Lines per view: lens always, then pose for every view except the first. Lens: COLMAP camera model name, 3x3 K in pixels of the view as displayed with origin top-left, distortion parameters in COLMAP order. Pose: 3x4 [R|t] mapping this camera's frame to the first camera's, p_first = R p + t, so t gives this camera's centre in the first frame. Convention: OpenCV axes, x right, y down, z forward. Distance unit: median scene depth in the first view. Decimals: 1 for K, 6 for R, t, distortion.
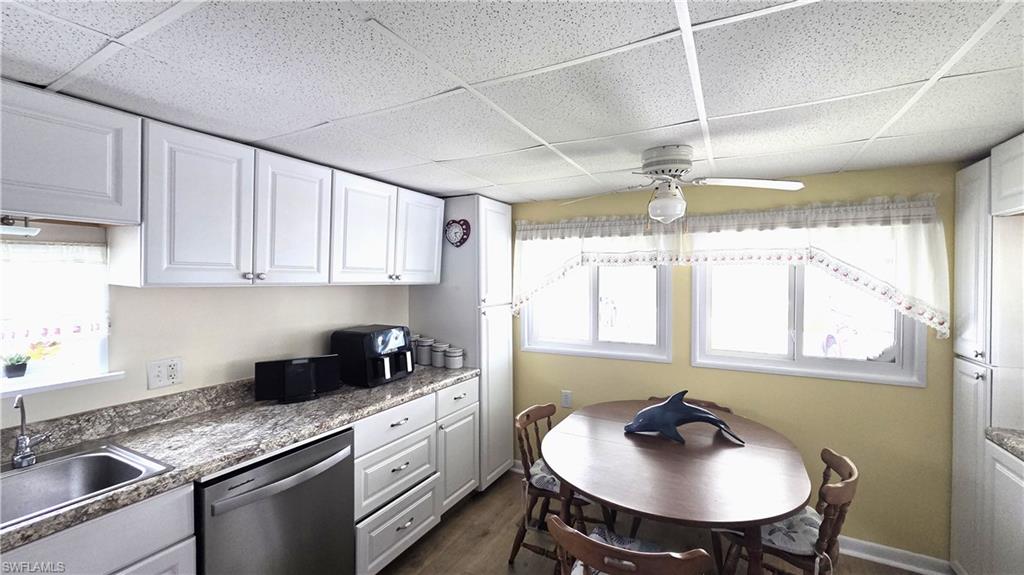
lens RADIAL K [[418.6, 0, 511.0], [0, 418.6, 278.1], [0, 0, 1]] dist [0.004344, 0.000427]
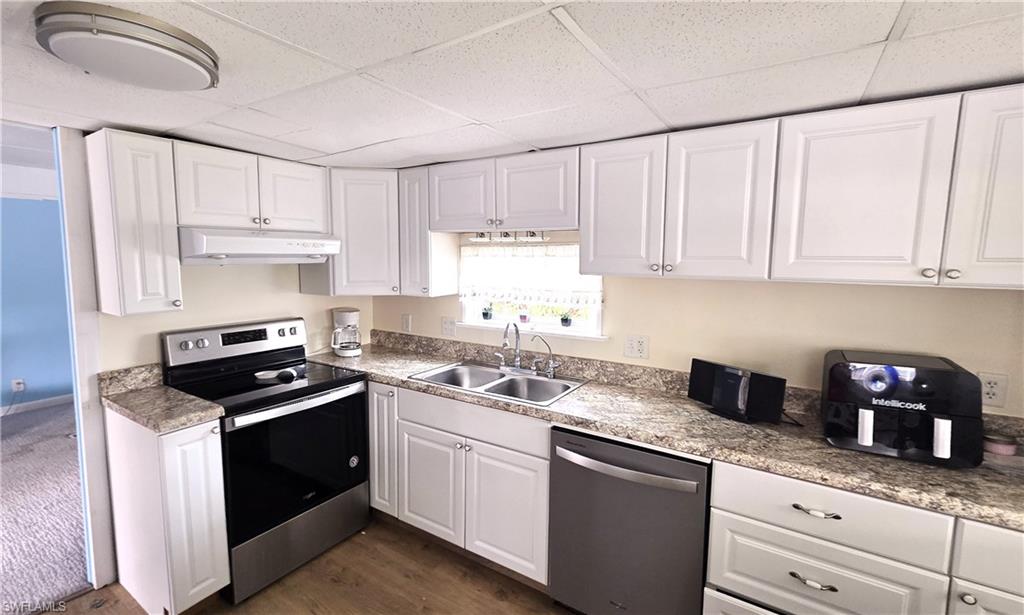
lens RADIAL K [[414.9, 0, 513.1], [0, 414.9, 307.1], [0, 0, 1]] dist [-0.008978, 0.000604]
pose [[-0.051226, 0.094069, -0.994247, 0.385313], [-0.019919, 0.995260, 0.095191, 0.001345], [0.998488, 0.024681, -0.049110, 0.697417]]
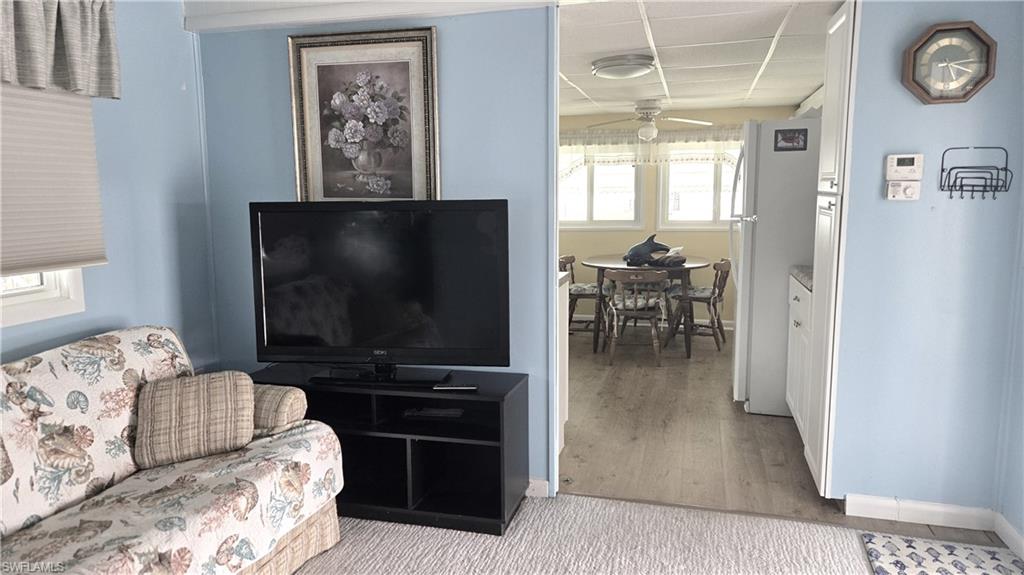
lens RADIAL K [[665.0, 0, 514.5], [0, 665.0, 283.9], [0, 0, 1]] dist [0.006077, -0.002813]
pose [[0.976519, -0.038988, 0.211872, -0.457767], [0.011666, 0.991615, 0.128702, 0.061594], [-0.215113, -0.123208, 0.968786, -0.969408]]
